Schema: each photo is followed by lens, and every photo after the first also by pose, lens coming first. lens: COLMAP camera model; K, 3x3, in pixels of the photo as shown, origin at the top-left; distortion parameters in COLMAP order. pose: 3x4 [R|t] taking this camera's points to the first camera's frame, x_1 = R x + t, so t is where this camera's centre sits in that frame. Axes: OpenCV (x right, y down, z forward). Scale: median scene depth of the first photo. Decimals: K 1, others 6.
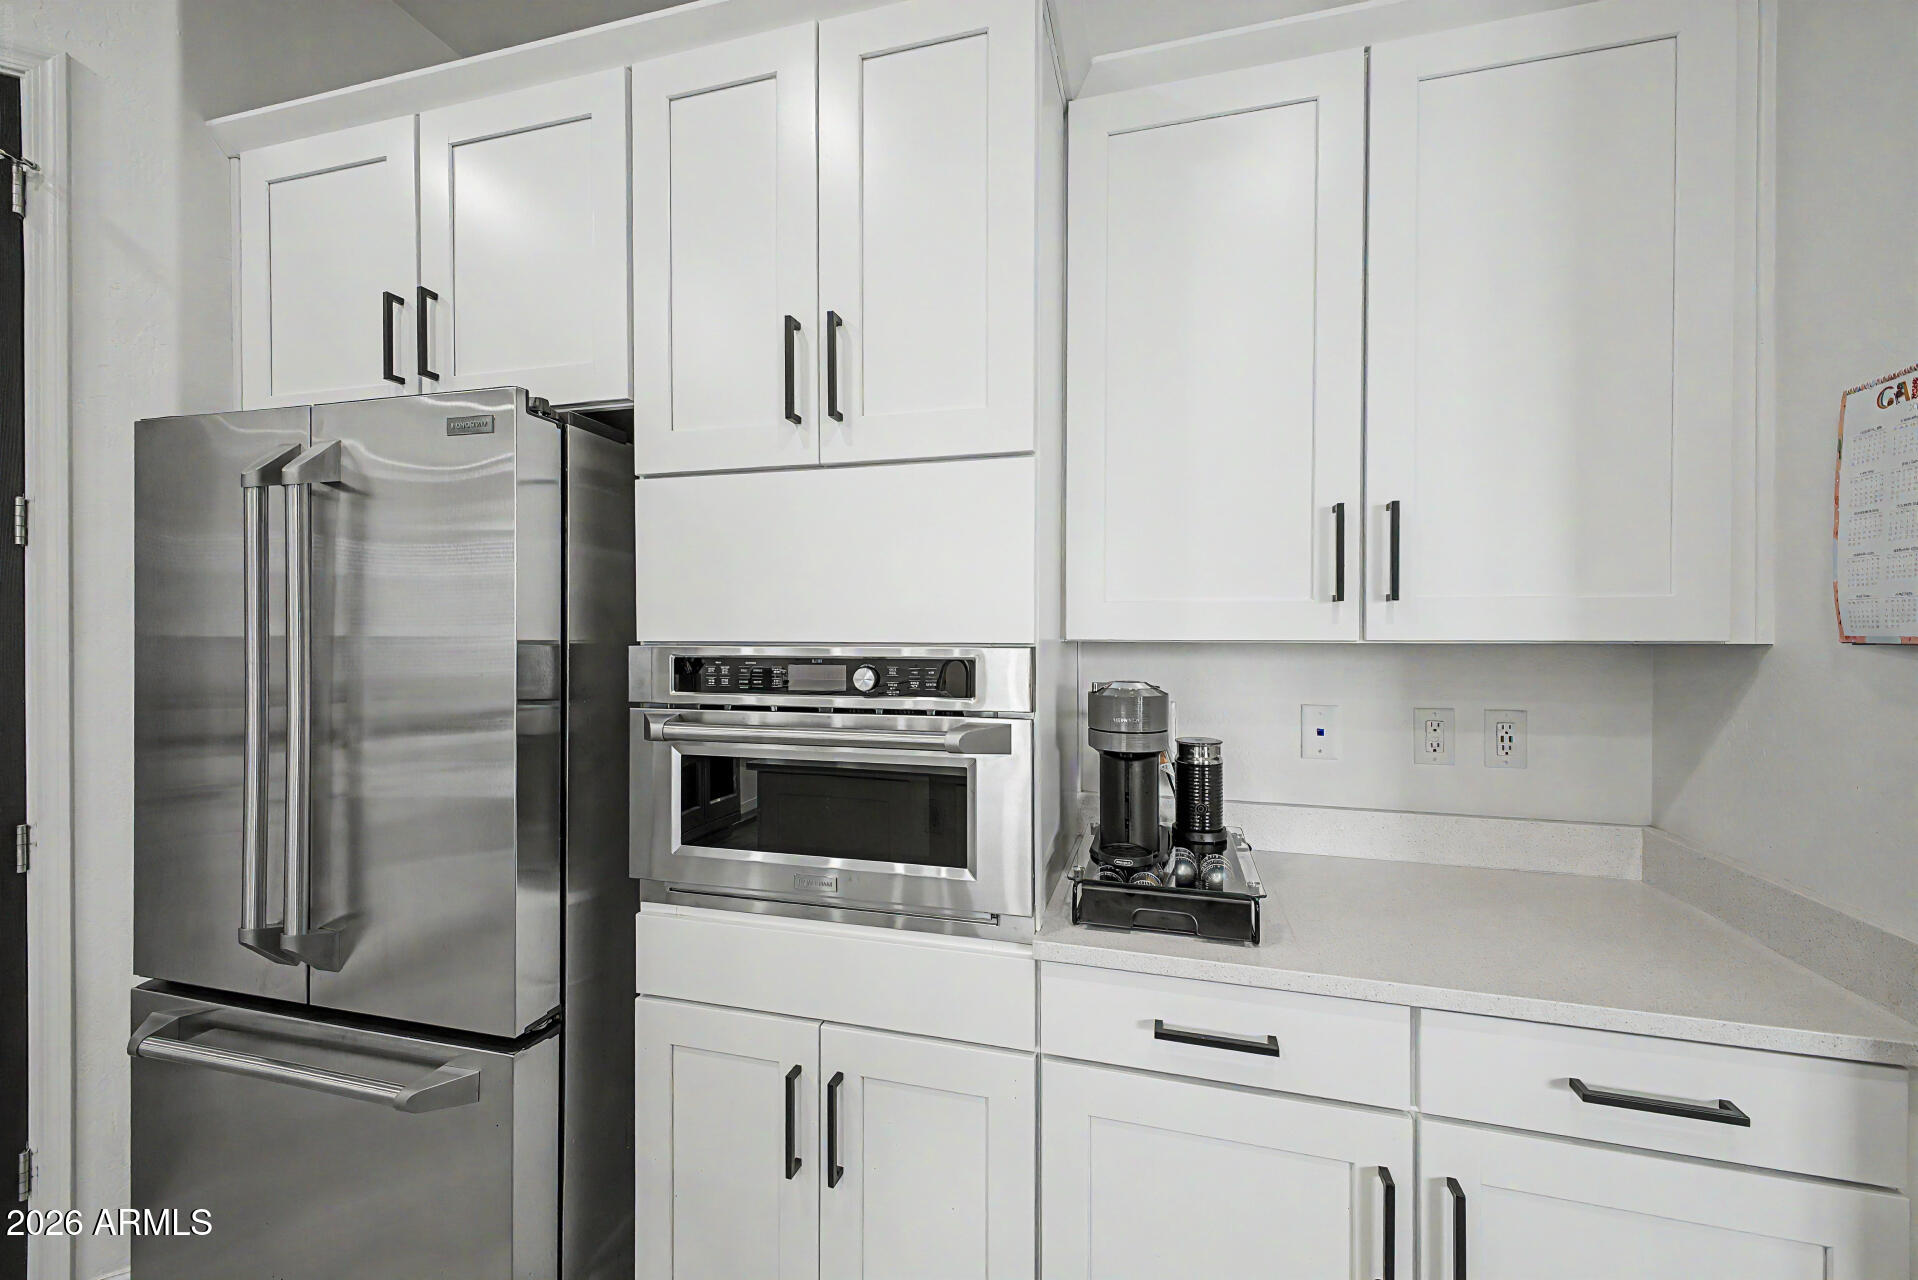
lens RADIAL K [[770.3, 0, 976.6], [0, 770.3, 640.1], [0, 0, 1]] dist [0.001456, -0.000105]
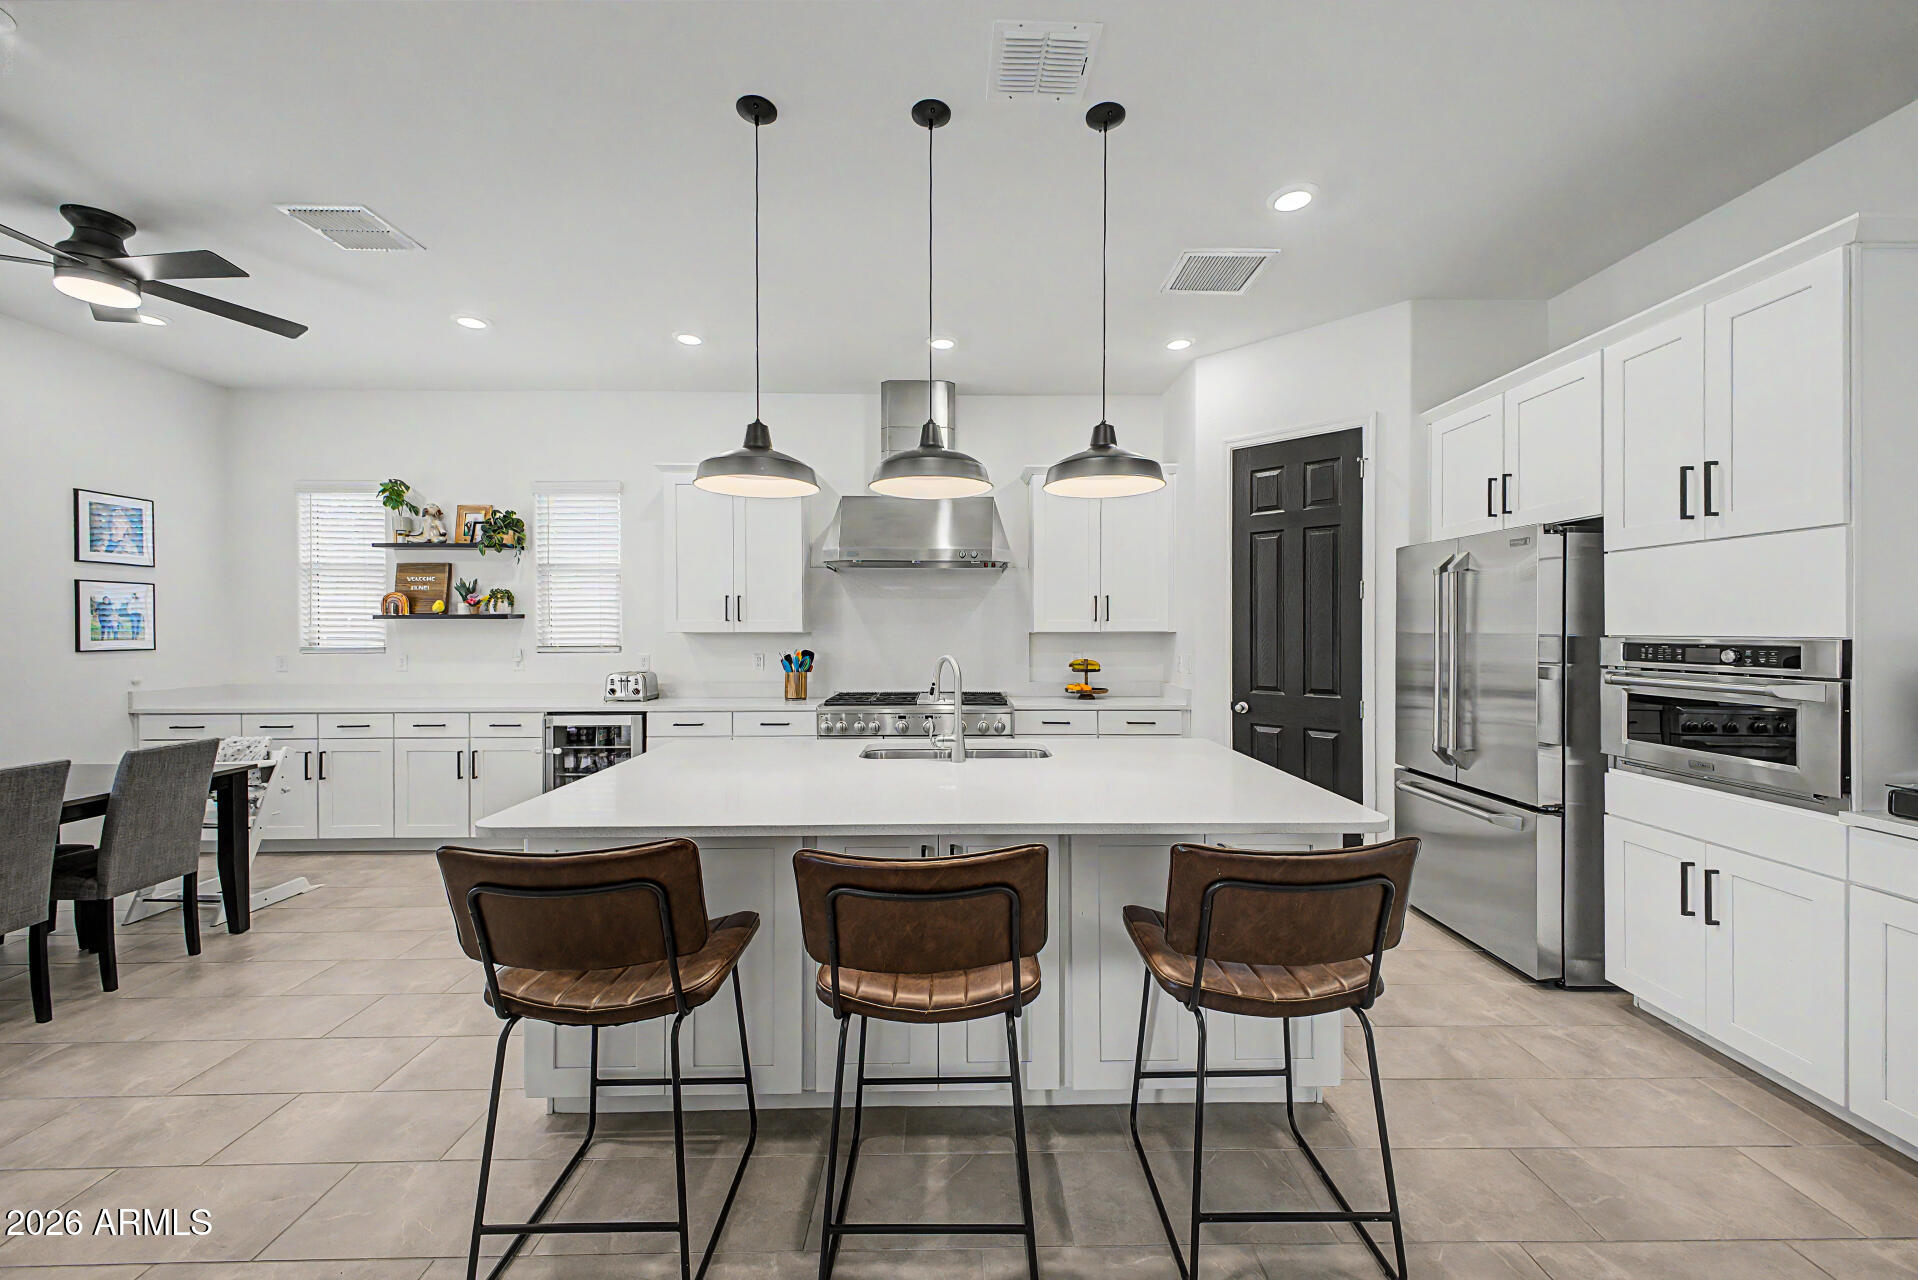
lens RADIAL K [[754.7, 0, 961.5], [0, 754.7, 630.9], [0, 0, 1]] dist [0.003462, 0.000095]
pose [[0.267099, 0.000029, -0.963669, 1.041223], [-0.001427, 0.999999, -0.000365, -0.006229], [0.963668, 0.001473, 0.267099, -1.173144]]
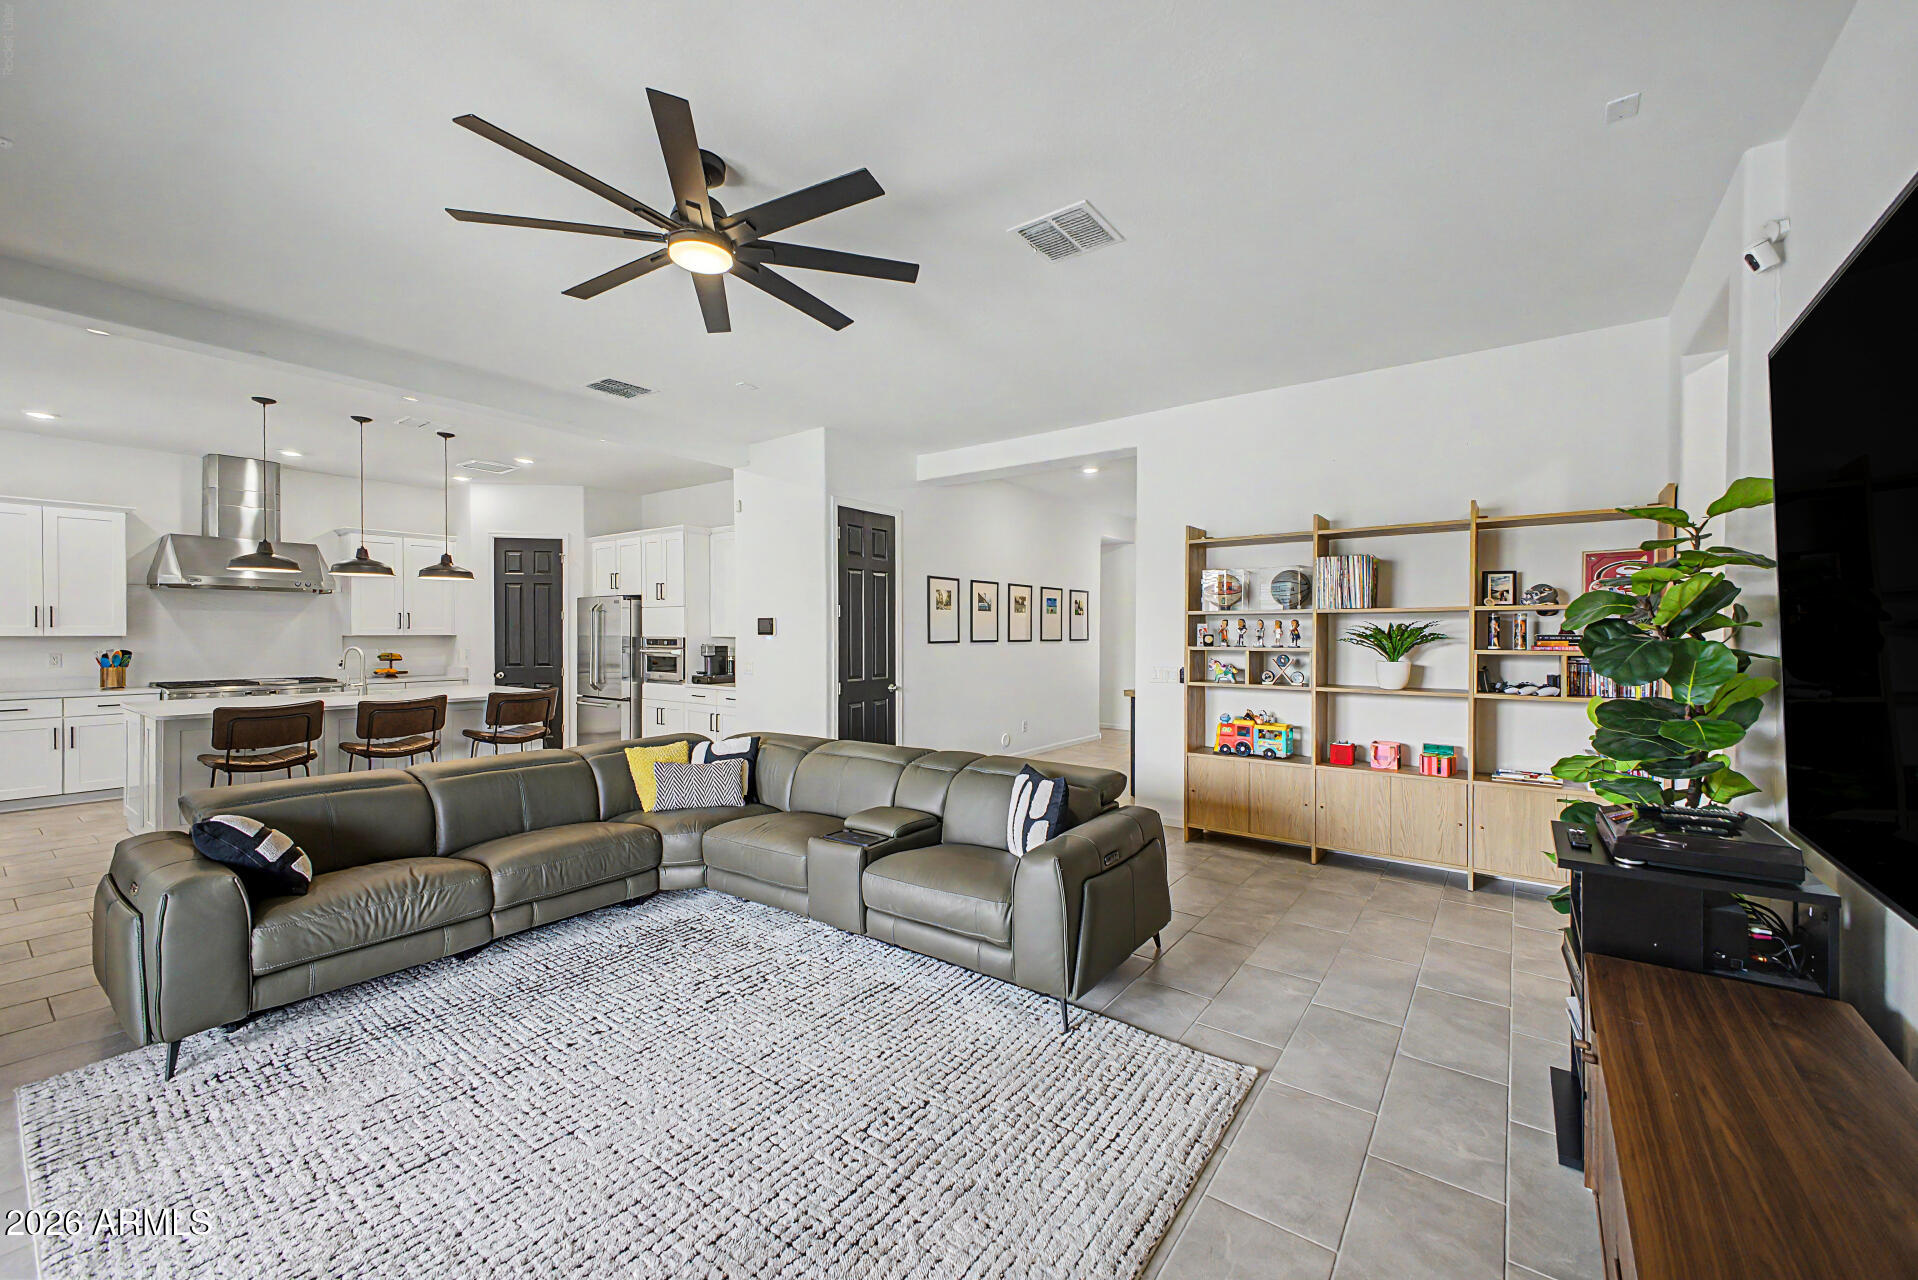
lens RADIAL K [[770.3, 0, 976.6], [0, 770.3, 640.1], [0, 0, 1]] dist [0.001456, -0.000105]
pose [[0.930691, 0.003459, -0.365790, 4.107805], [-0.000908, 0.999974, 0.007145, -0.013261], [0.365805, -0.006317, 0.930670, -3.540561]]
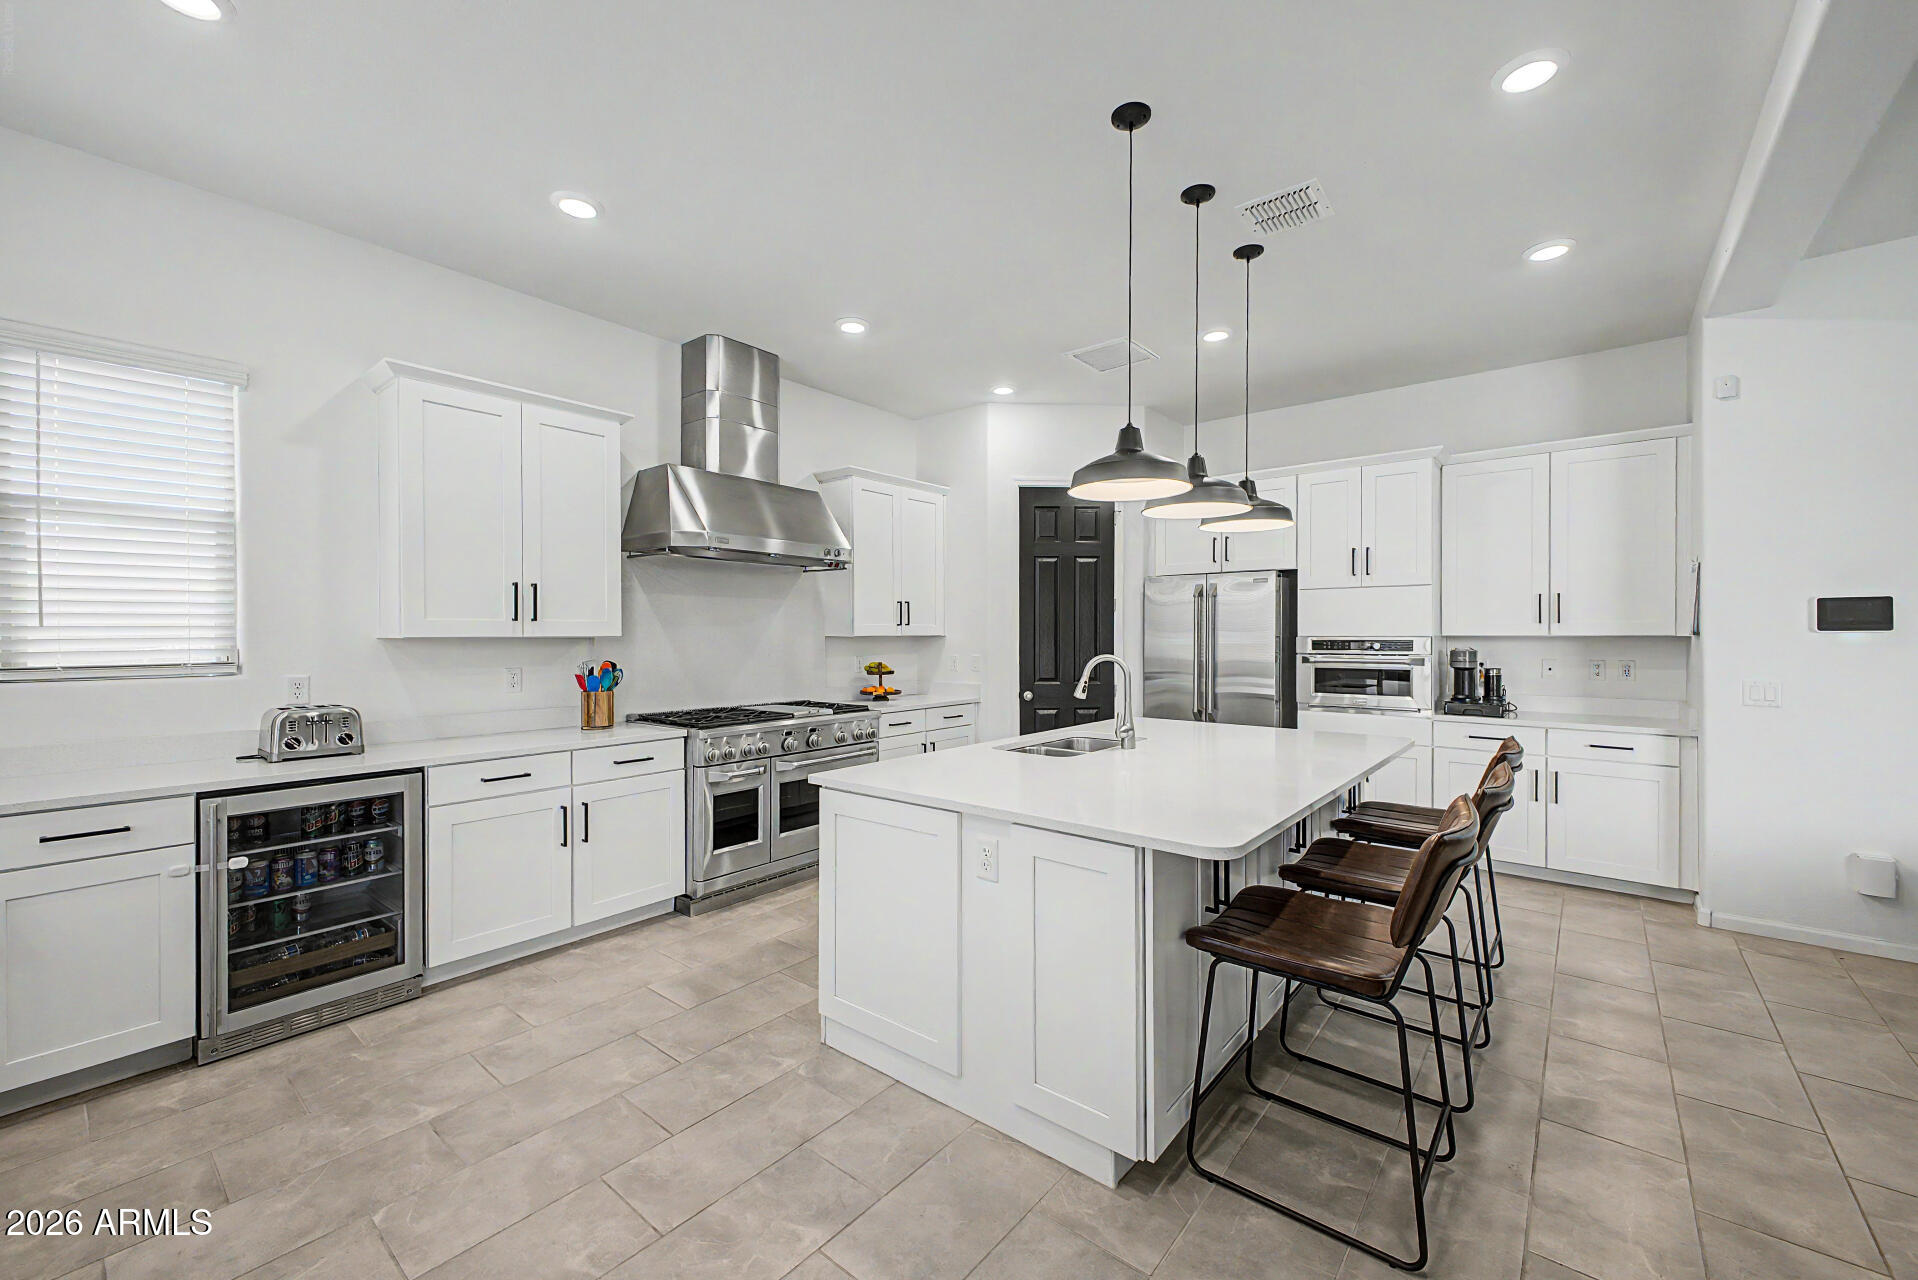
lens RADIAL K [[759.4, 0, 949.8], [0, 759.4, 643.3], [0, 0, 1]] dist [0.017792, -0.000270]
pose [[0.908905, 0.001321, -0.417001, -0.453962], [0.002016, 0.999969, 0.007561, 0.005935], [0.416998, -0.007712, 0.908875, -3.002711]]
